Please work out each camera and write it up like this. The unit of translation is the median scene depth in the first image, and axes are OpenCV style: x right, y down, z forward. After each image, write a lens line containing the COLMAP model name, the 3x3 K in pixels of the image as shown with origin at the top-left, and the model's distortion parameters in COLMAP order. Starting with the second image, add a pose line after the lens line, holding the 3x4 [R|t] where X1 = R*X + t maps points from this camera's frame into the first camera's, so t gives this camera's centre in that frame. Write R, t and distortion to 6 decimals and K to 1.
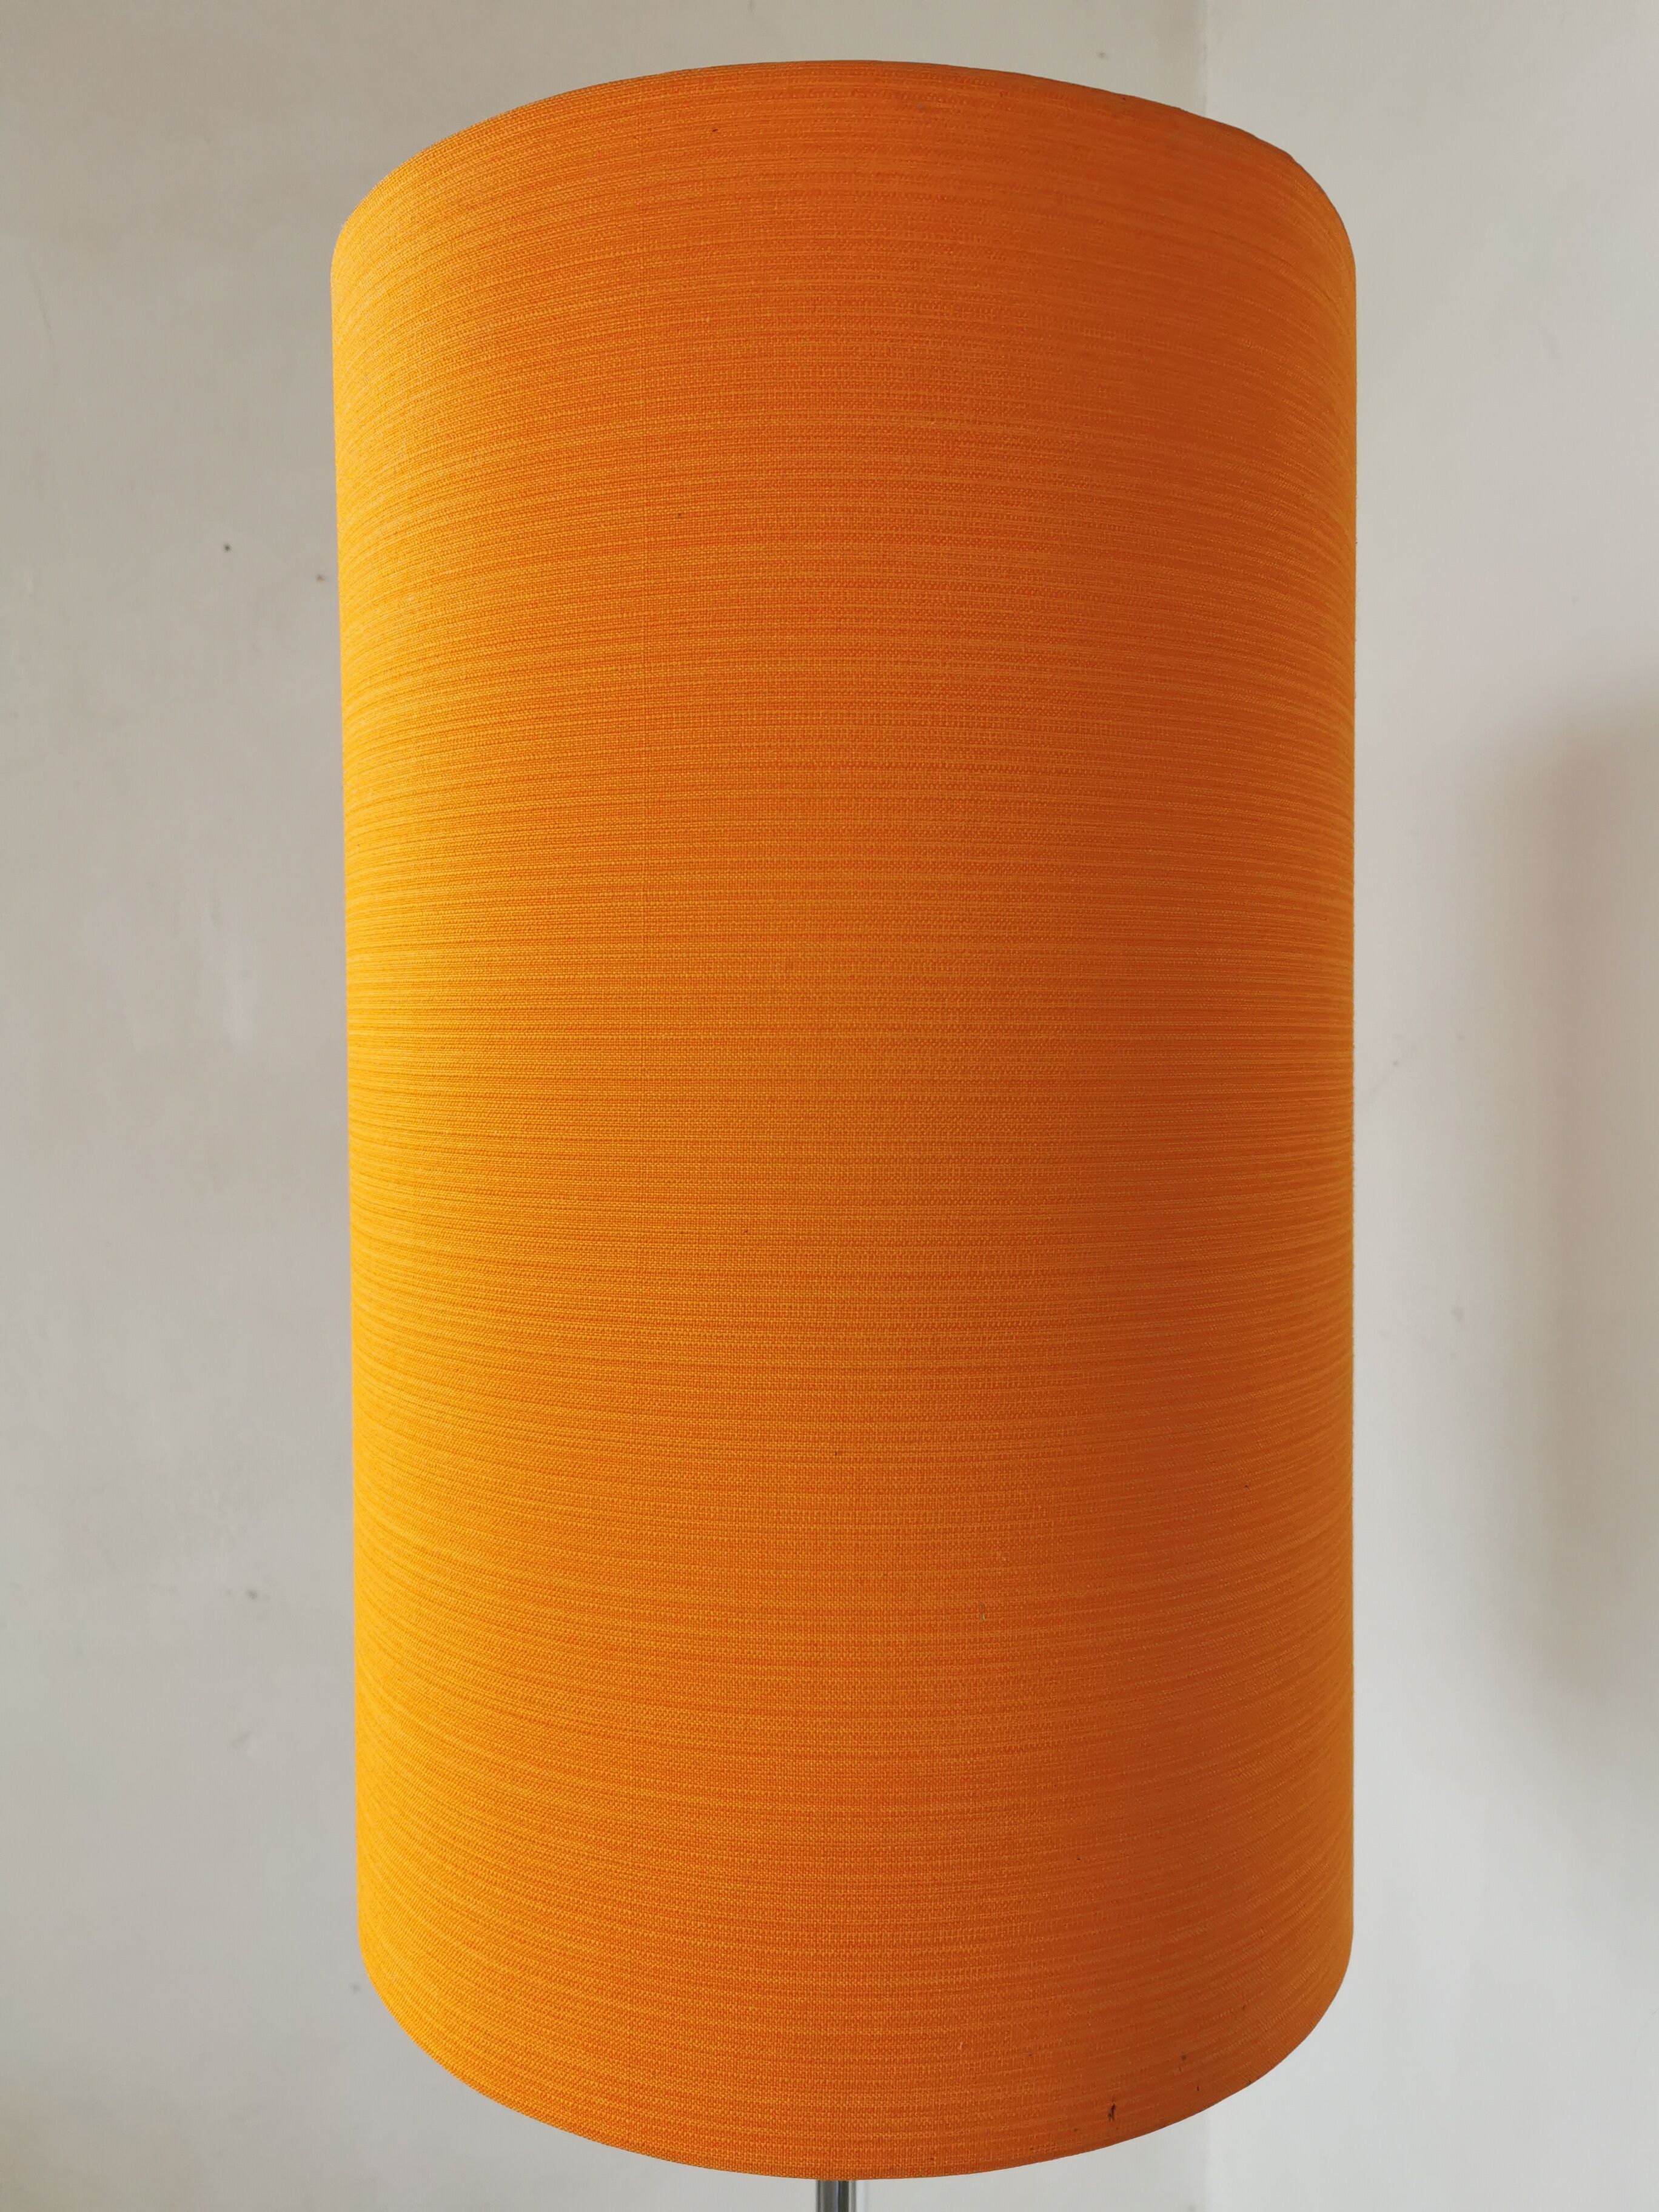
lens RADIAL K [[1683.6, 0, 837.5], [0, 1683.6, 1100.1], [0, 0, 1]] dist [0.048069, -0.075444]
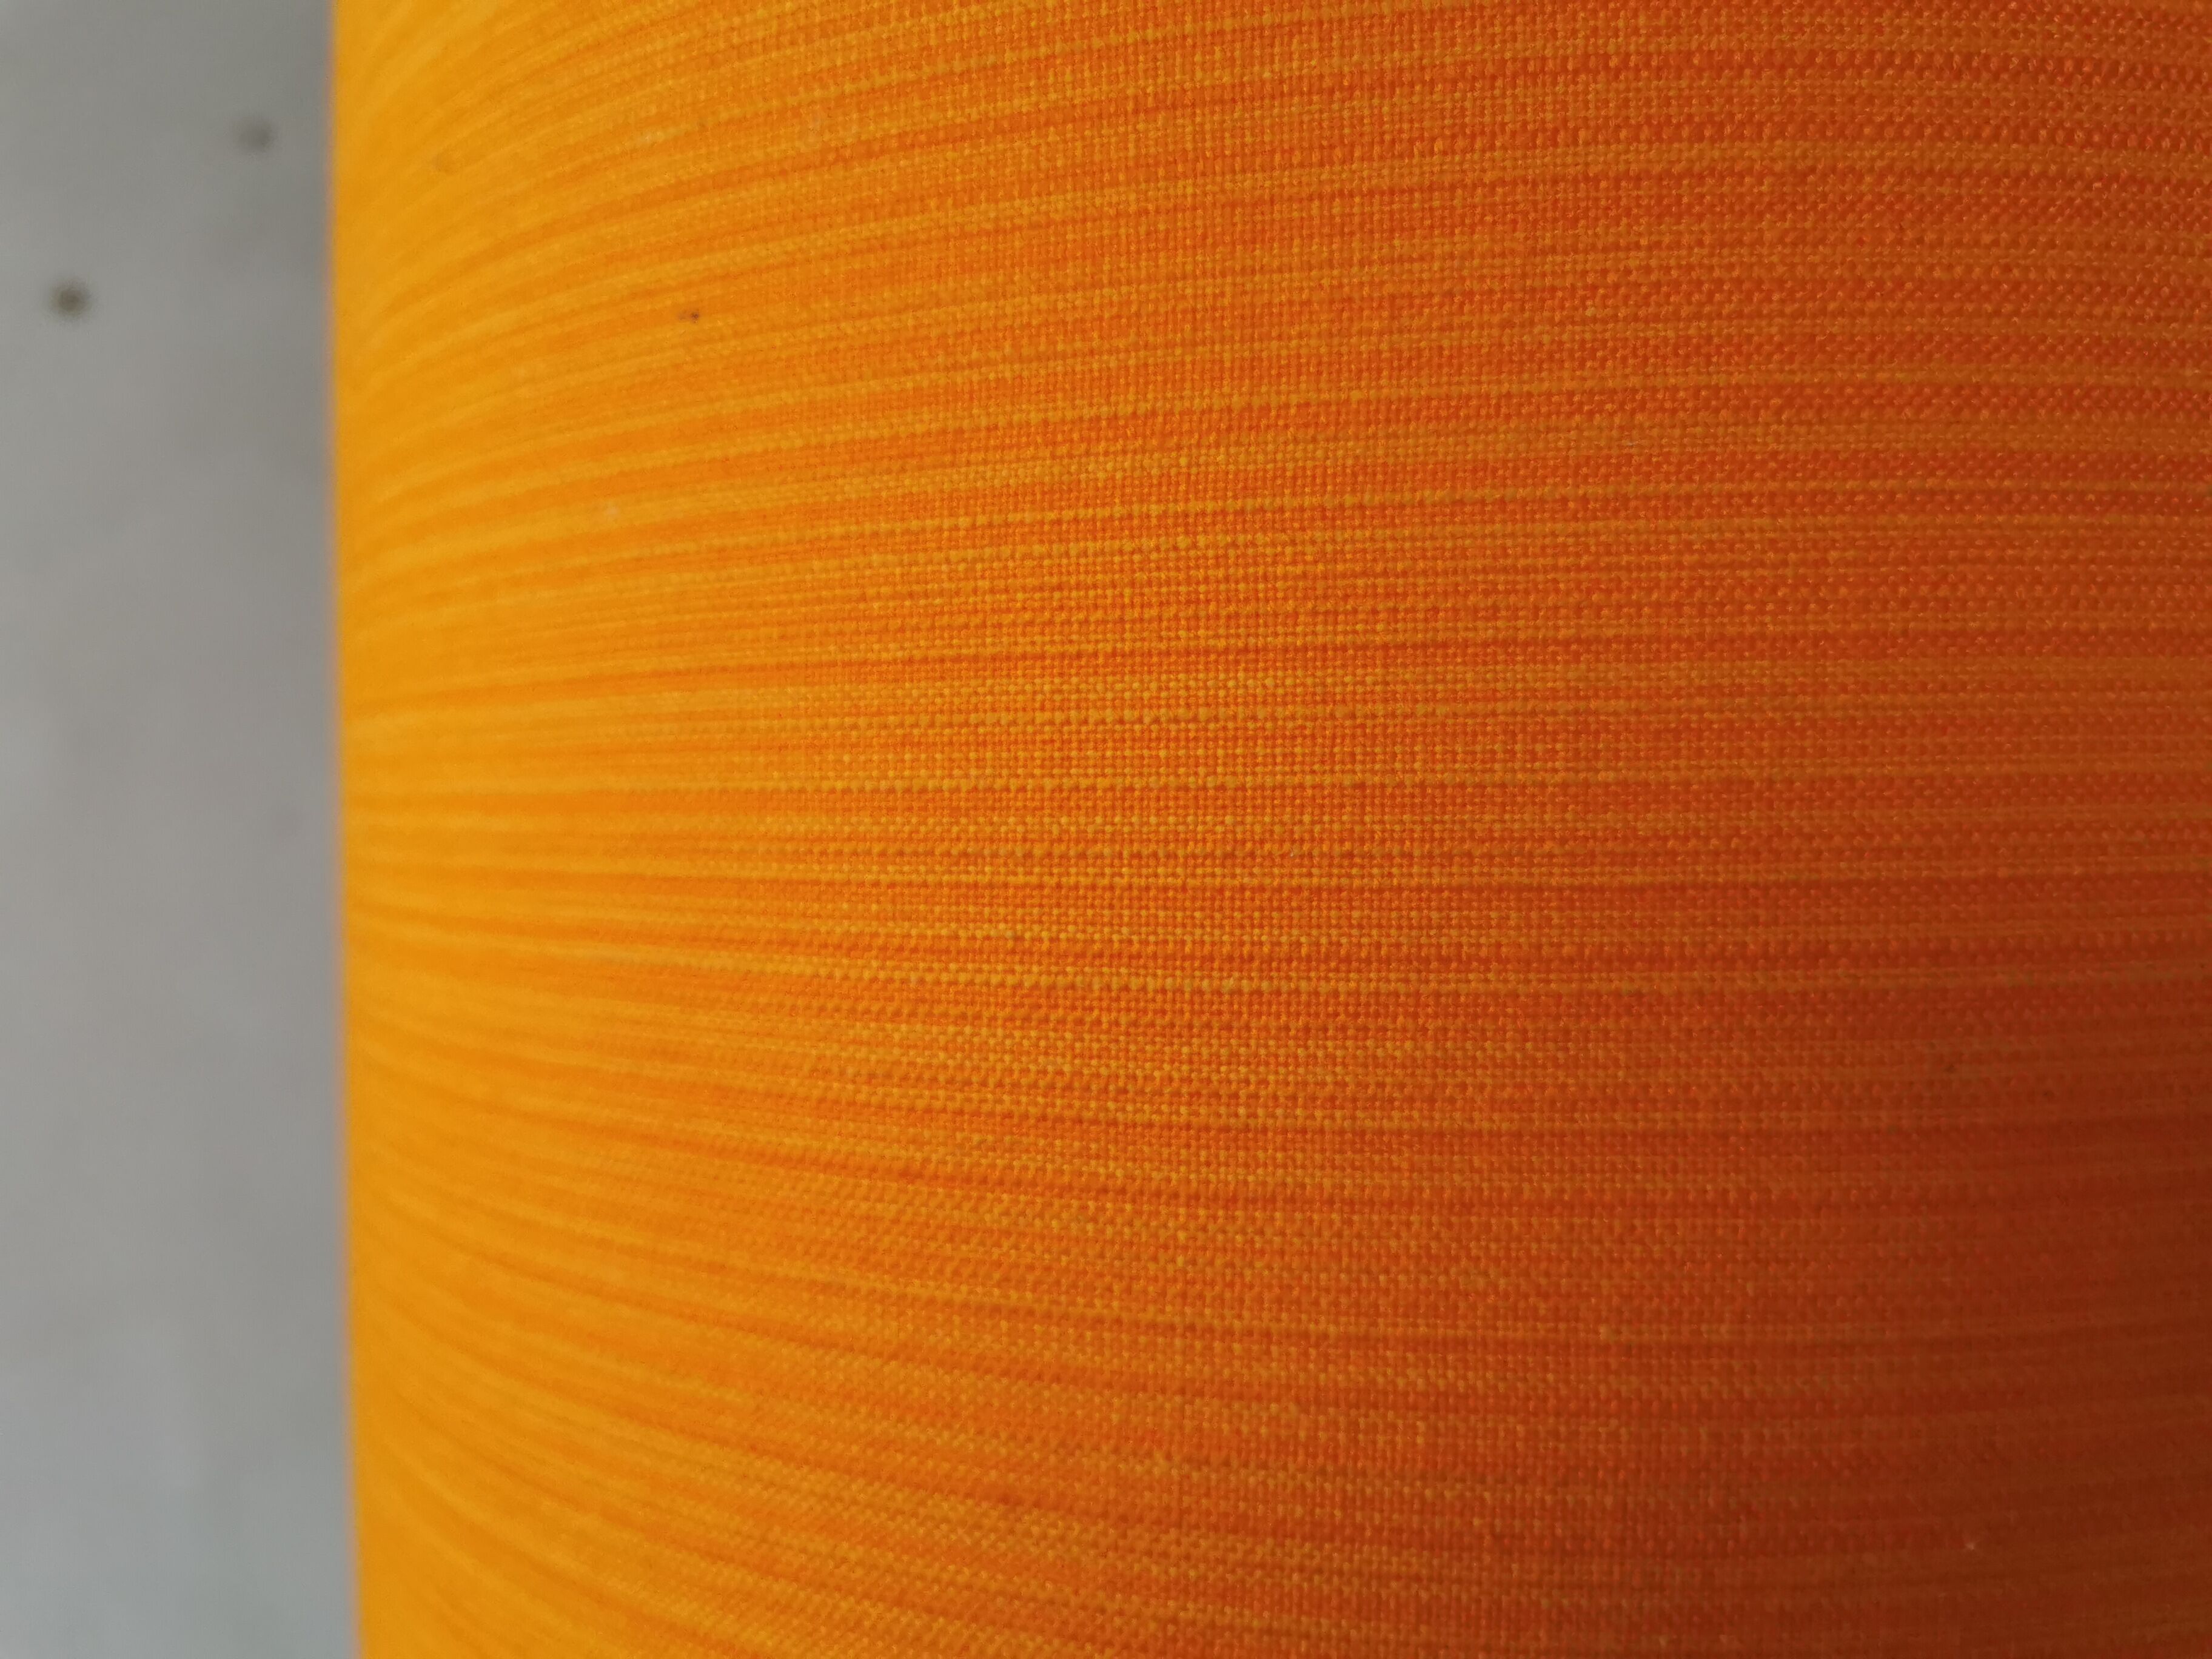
lens RADIAL K [[1683.6, 0, 1105.7], [0, 1683.6, 822.1], [0, 0, 1]] dist [0.048069, -0.075444]
pose [[0.861568, -0.018362, 0.507310, -0.402211], [0.033130, 0.999249, -0.020097, -0.060073], [-0.506560, 0.034123, 0.861529, 0.779826]]
